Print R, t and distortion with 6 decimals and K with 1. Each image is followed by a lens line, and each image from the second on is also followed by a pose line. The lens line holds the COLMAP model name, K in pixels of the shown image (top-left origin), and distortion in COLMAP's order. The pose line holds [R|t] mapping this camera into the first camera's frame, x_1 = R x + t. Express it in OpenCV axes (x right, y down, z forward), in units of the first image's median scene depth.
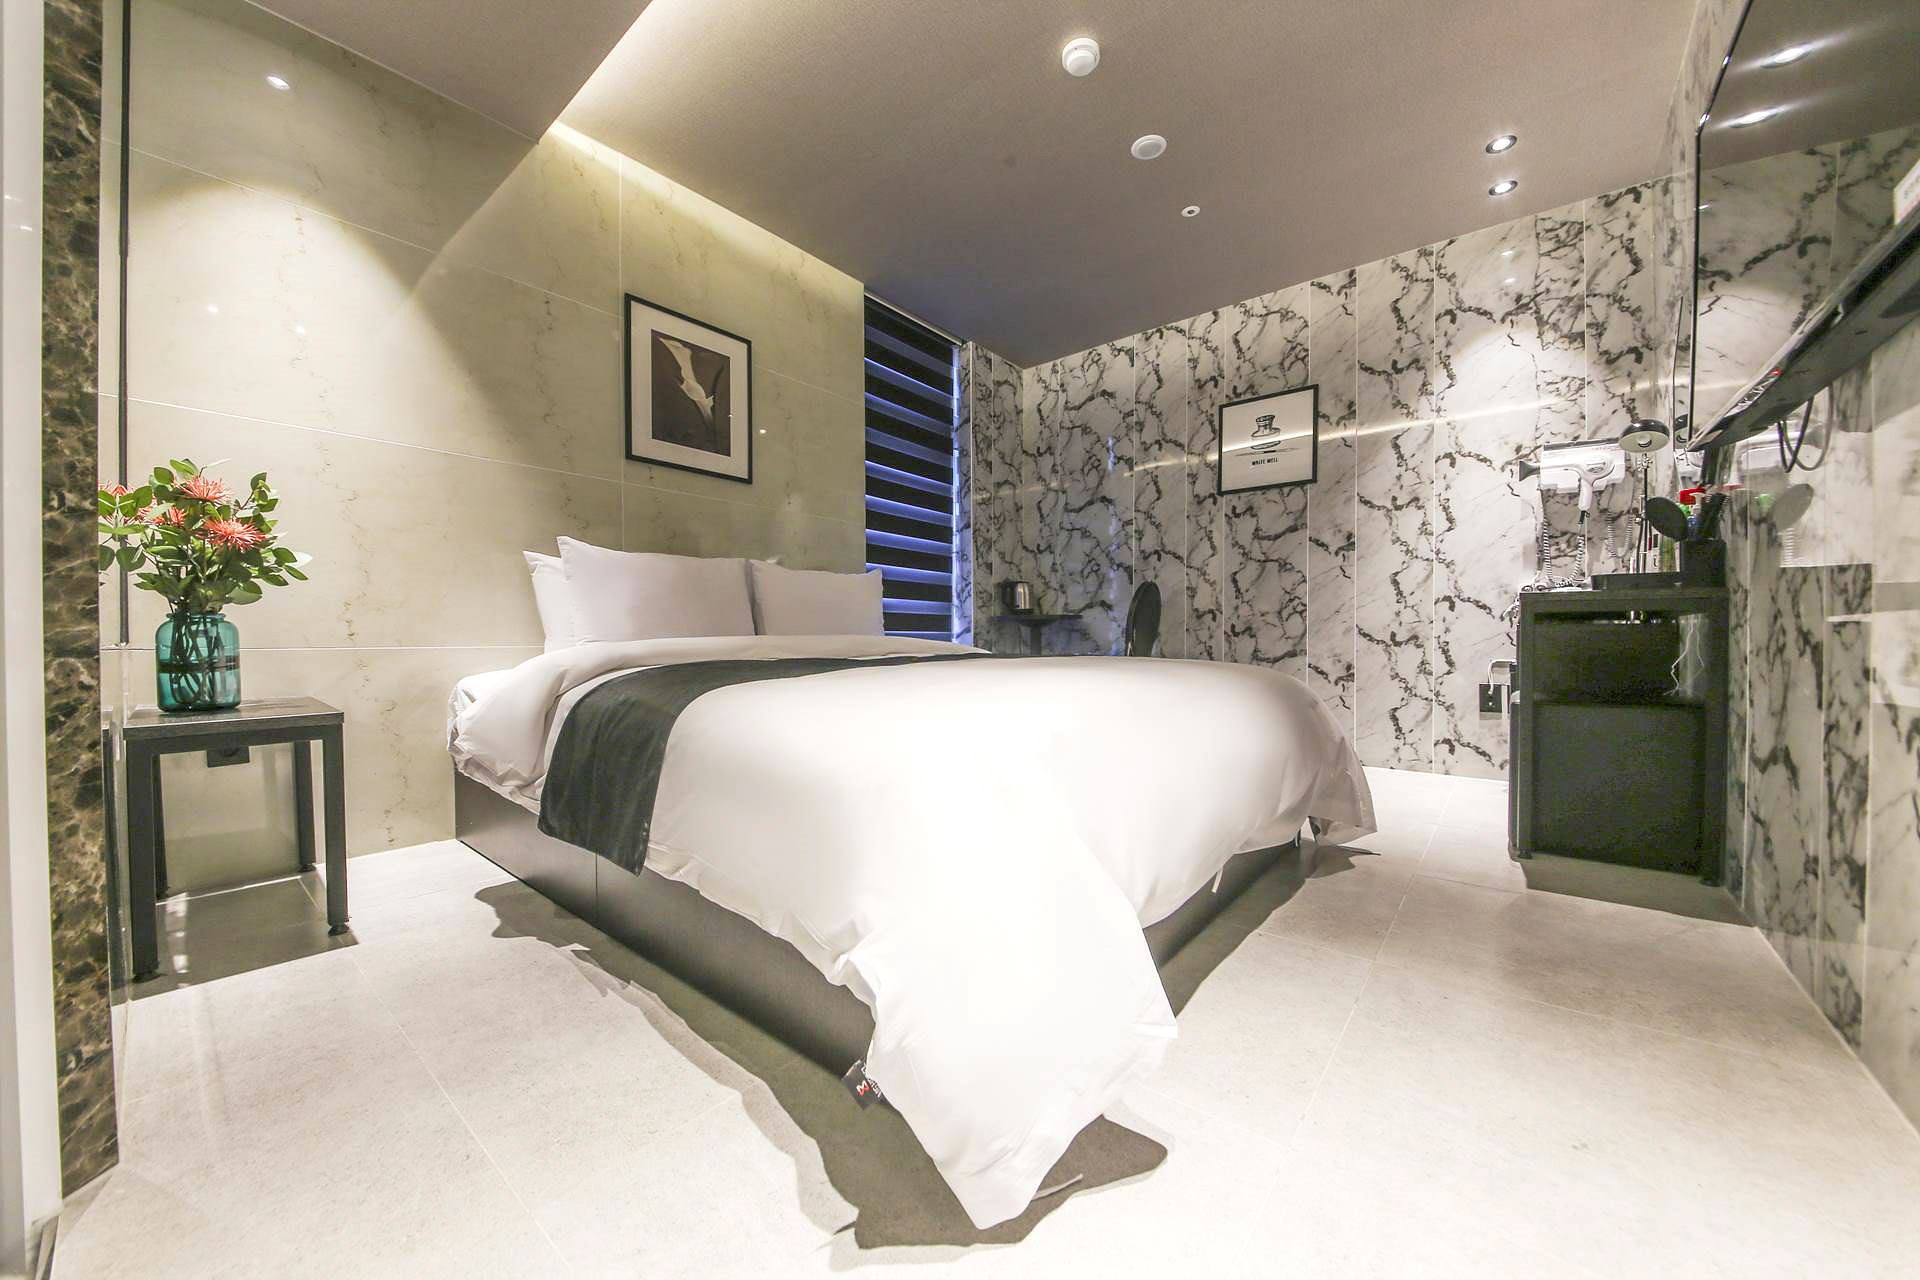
lens RADIAL K [[677.7, 0, 960.0], [0, 677.7, 640.0], [0, 0, 1]] dist [0.015128, -0.016895]
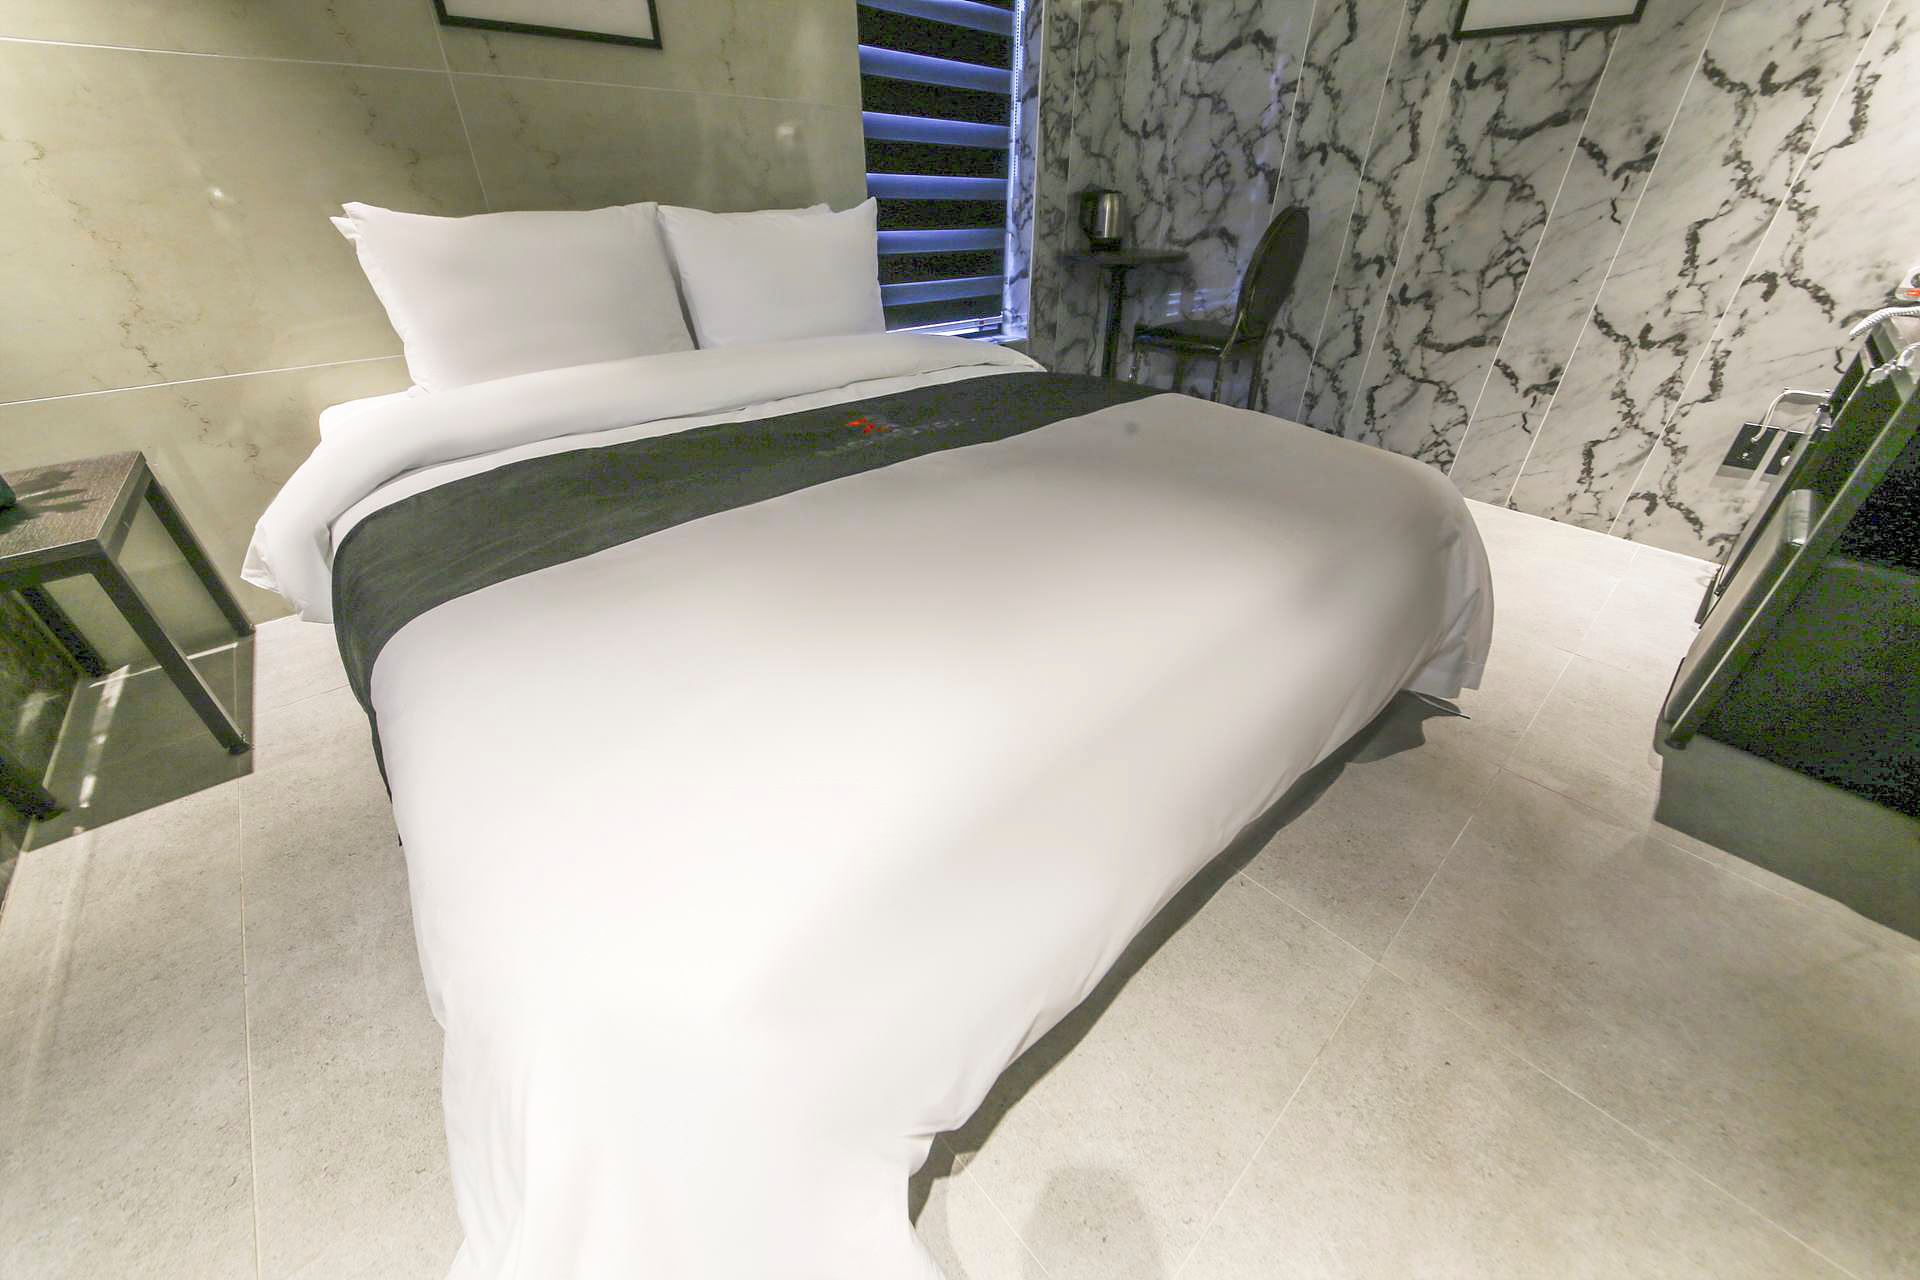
lens RADIAL K [[701.8, 0, 966.9], [0, 701.8, 654.2], [0, 0, 1]] dist [-0.008600, -0.002246]
pose [[0.991313, 0.079248, -0.104965, 0.063845], [-0.009987, 0.841136, 0.540731, -0.079223], [0.131142, -0.534985, 0.834621, 0.149107]]
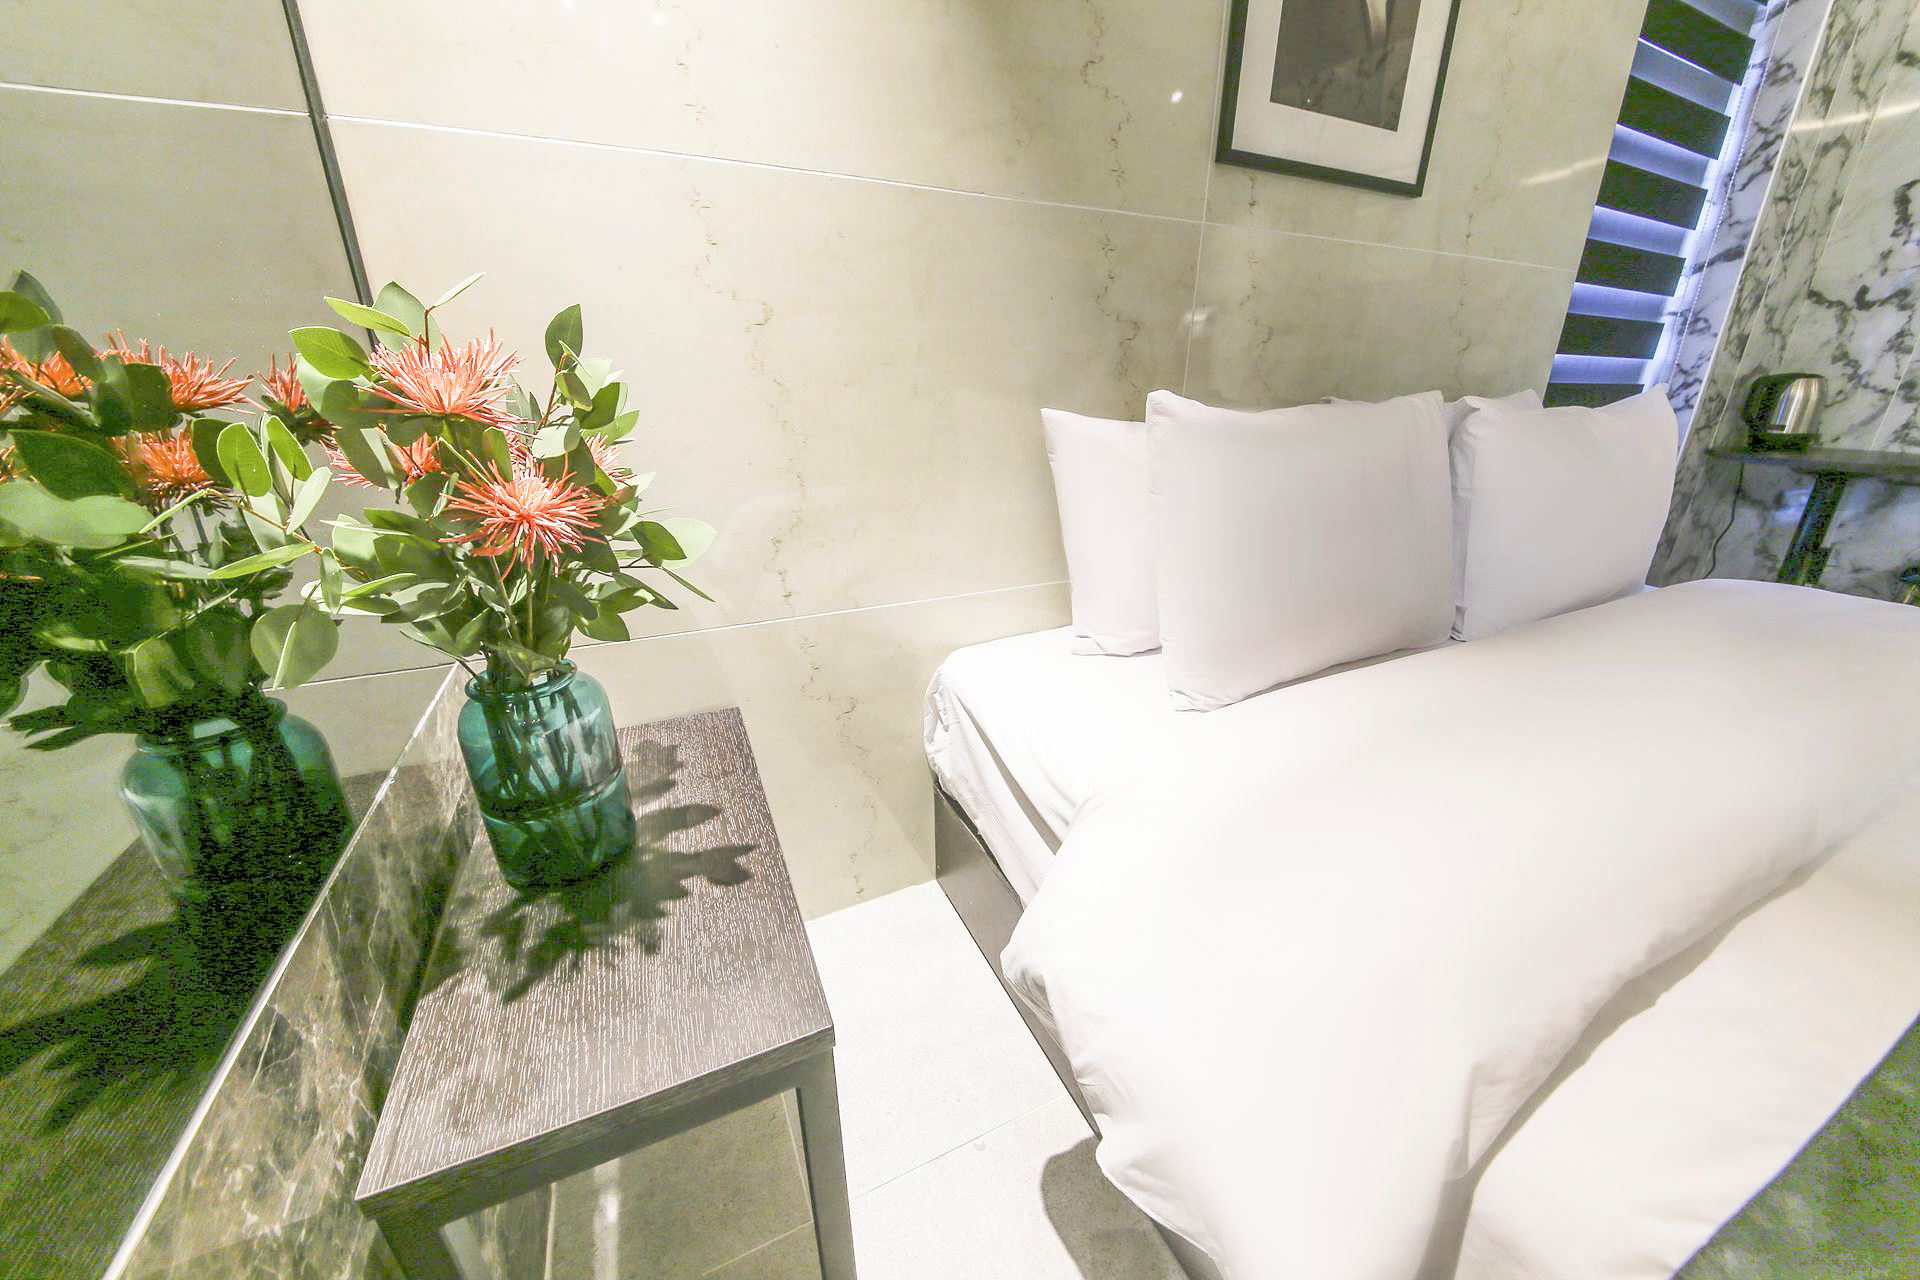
lens RADIAL K [[686.2, 0, 967.6], [0, 686.2, 643.3], [0, 0, 1]] dist [-0.005811, -0.000336]
pose [[0.906057, 0.160575, -0.391505, -0.262287], [-0.009921, 0.933010, 0.359714, -0.082307], [0.423039, -0.322038, 0.846953, 0.280969]]
